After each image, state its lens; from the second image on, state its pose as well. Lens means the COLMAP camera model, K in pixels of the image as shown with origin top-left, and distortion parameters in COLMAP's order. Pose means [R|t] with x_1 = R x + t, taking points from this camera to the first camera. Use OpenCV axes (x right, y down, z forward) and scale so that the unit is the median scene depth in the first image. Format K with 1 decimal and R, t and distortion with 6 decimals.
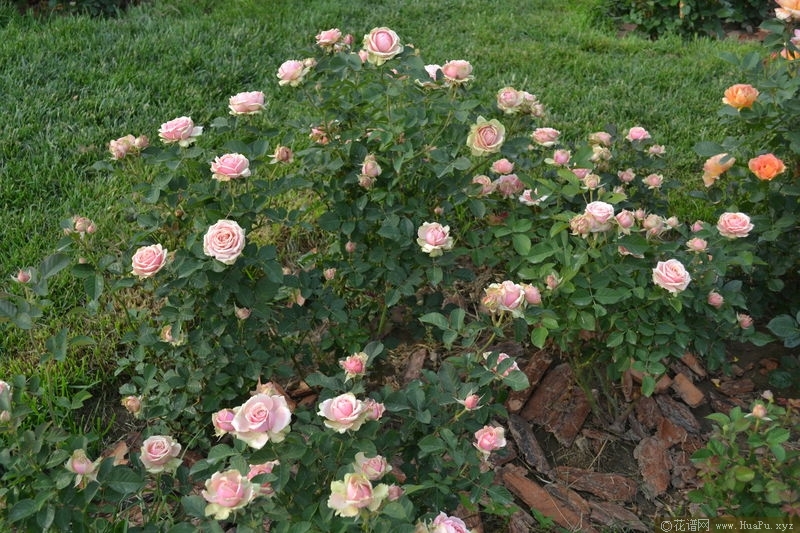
lens RADIAL K [[951.0, 0, 400.0], [0, 951.0, 266.5], [0, 0, 1]] dist [-0.020389, -0.011380]
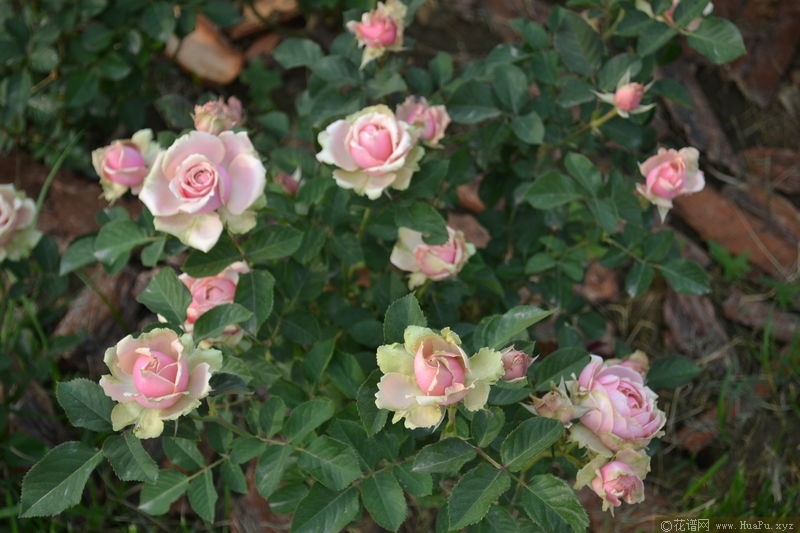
lens RADIAL K [[1541.4, 0, 400.0], [0, 1541.4, 266.5], [0, 0, 1]] dist [0.023629, 0.196645]
pose [[0.998504, -0.054269, 0.006751, -0.052136], [0.048258, 0.932451, 0.358058, -0.064895], [-0.025726, -0.357197, 0.933675, 0.252751]]
